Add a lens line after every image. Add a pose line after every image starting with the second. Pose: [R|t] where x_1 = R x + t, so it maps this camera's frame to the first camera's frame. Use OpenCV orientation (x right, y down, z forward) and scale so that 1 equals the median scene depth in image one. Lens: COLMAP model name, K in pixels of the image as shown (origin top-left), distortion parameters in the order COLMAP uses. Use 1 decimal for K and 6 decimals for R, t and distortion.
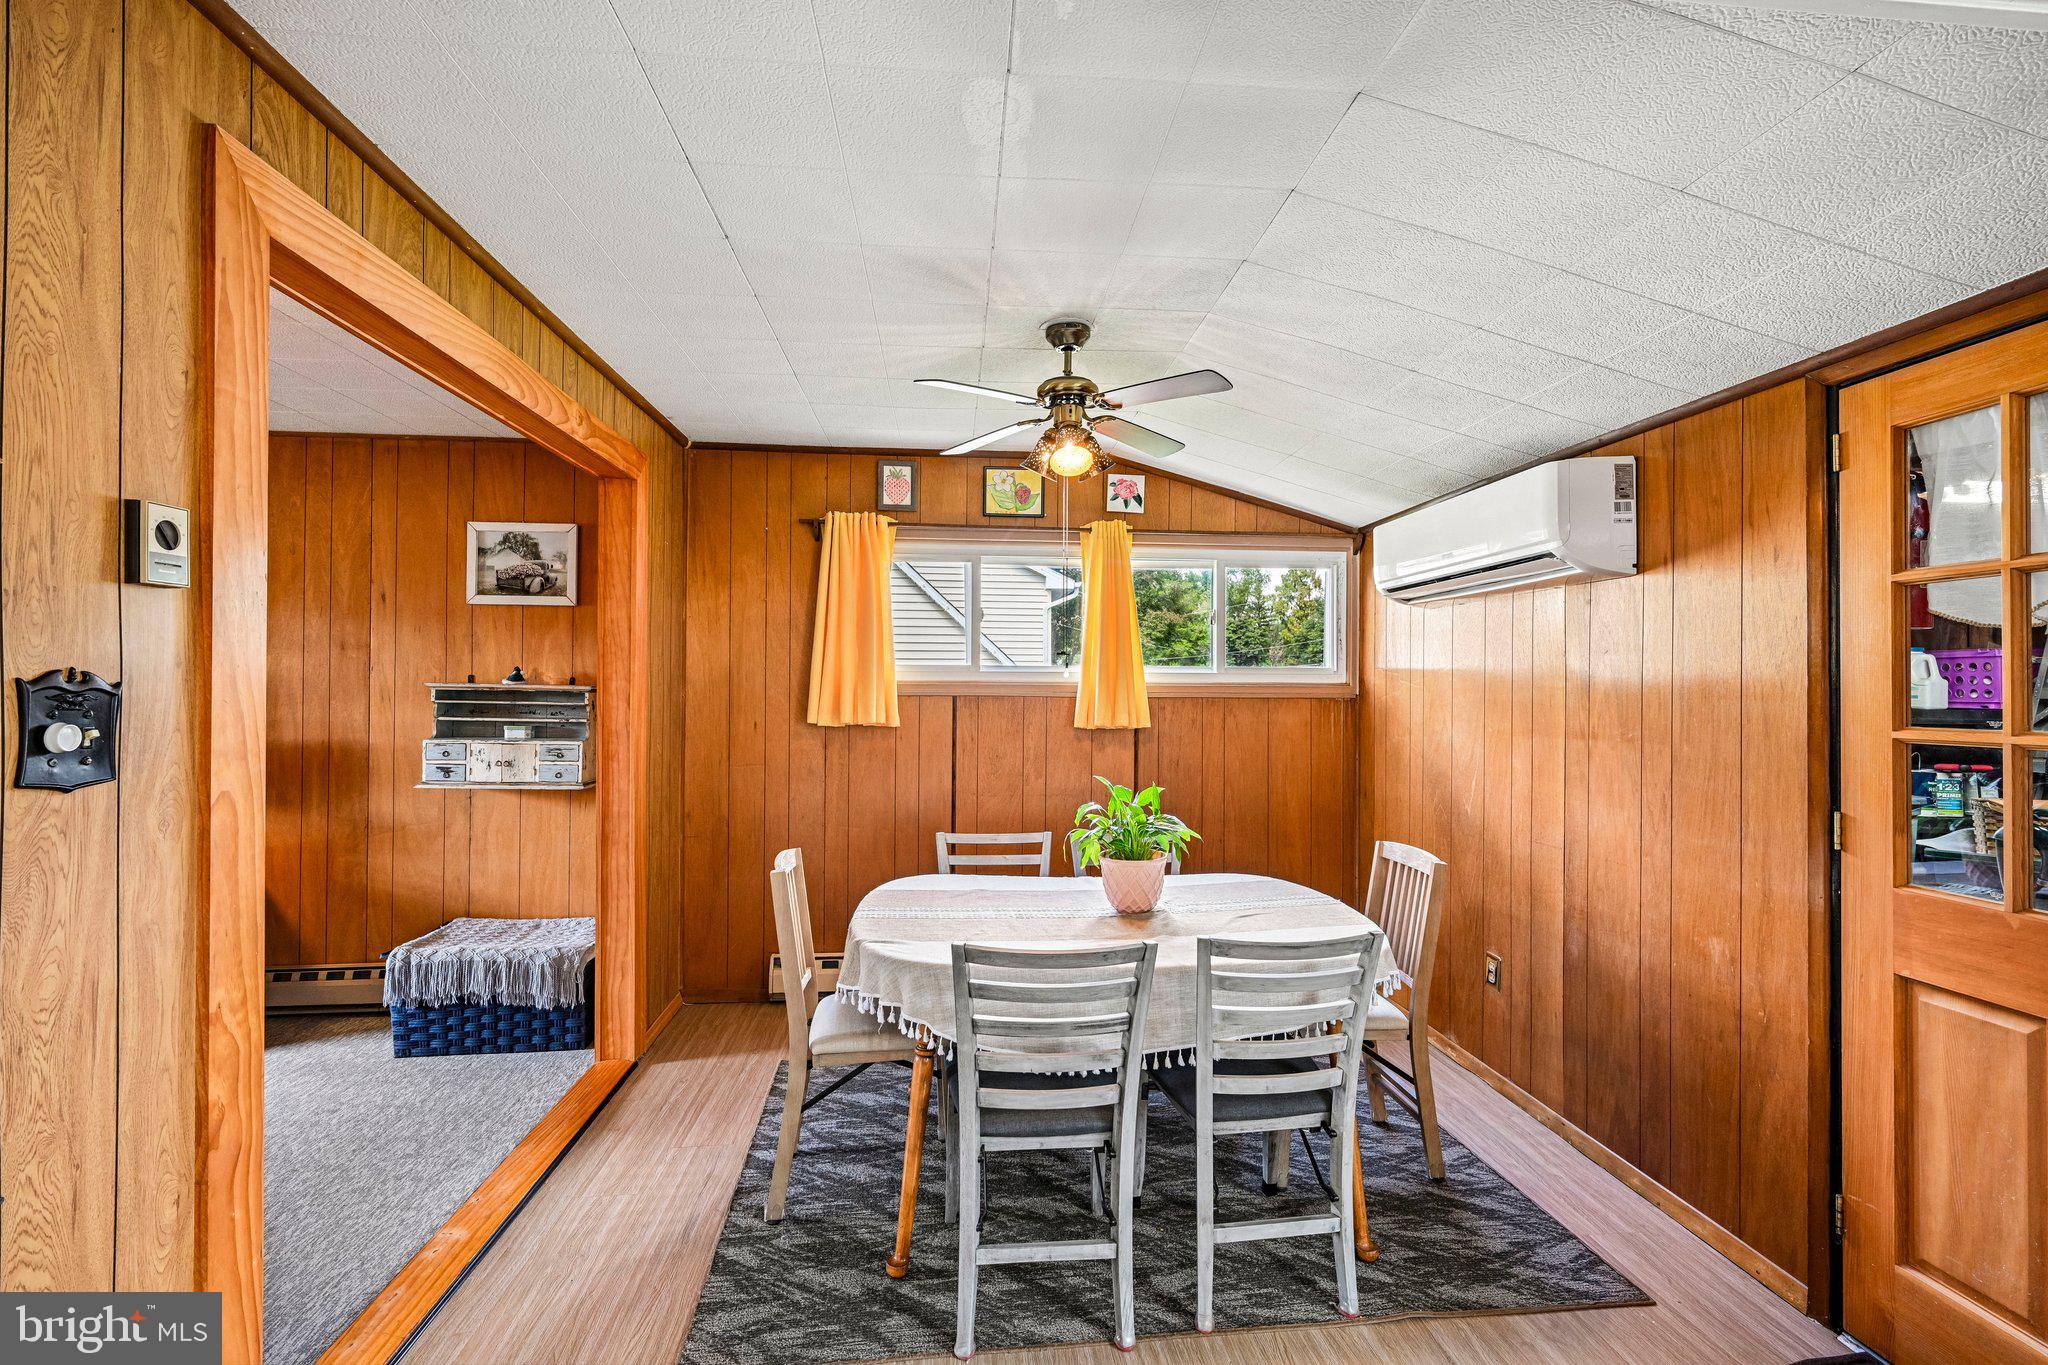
lens RADIAL K [[901.5, 0, 1028.5], [0, 901.5, 684.6], [0, 0, 1]] dist [-0.002378, 0.000180]
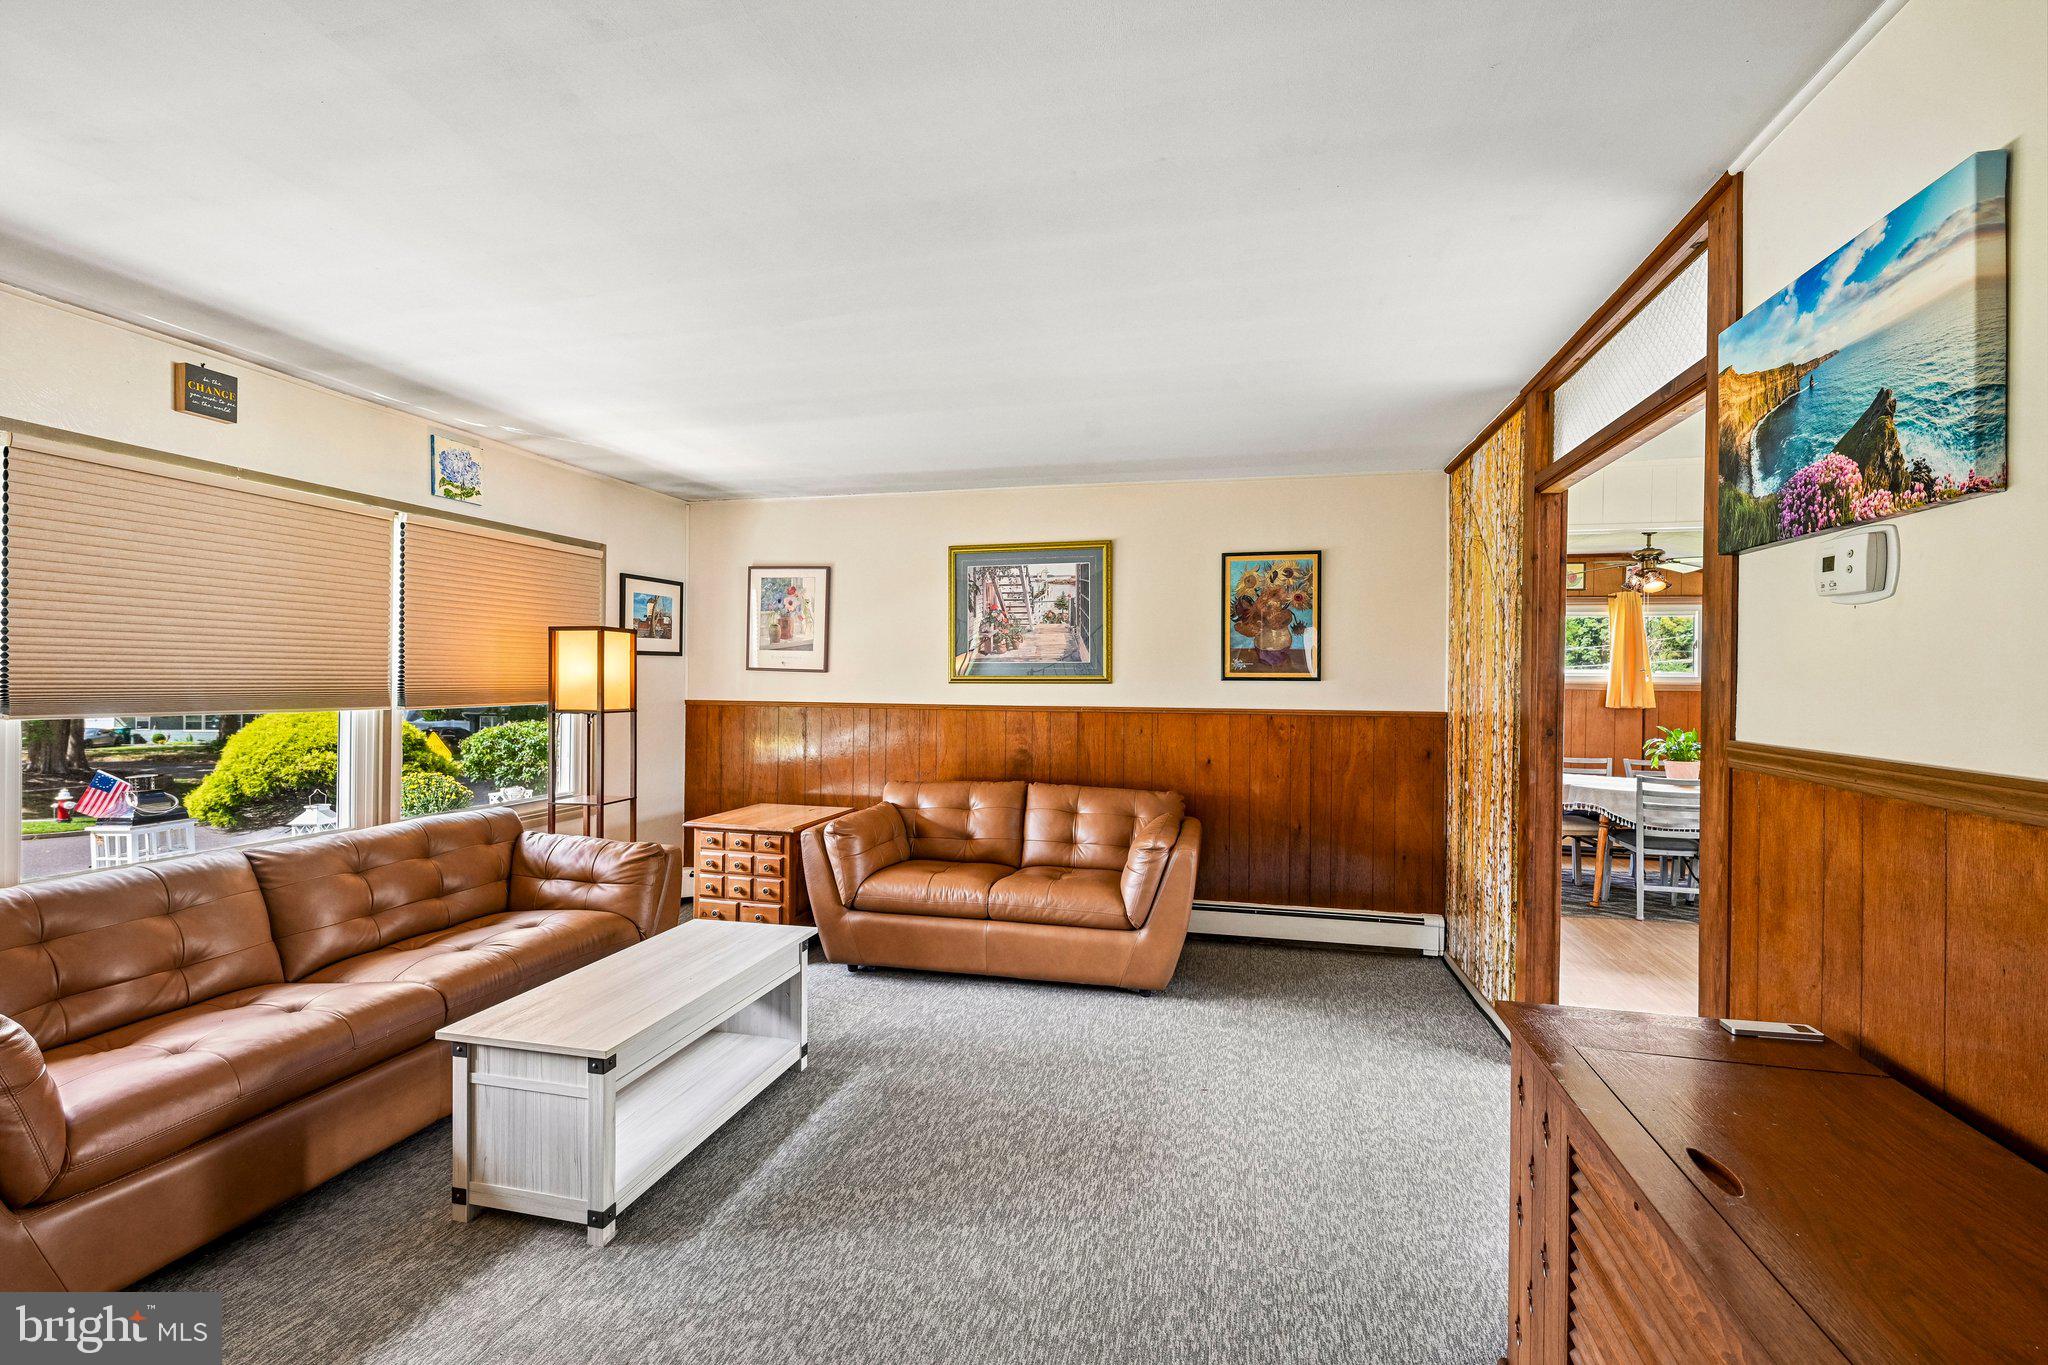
lens RADIAL K [[901.5, 0, 1018.9], [0, 901.5, 675.8], [0, 0, 1]] dist [-0.002378, 0.000180]
pose [[0.943338, 0.002995, -0.331820, -0.818295], [-0.004206, 0.999987, -0.002930, -0.009328], [0.331807, 0.004160, 0.943338, -1.940448]]
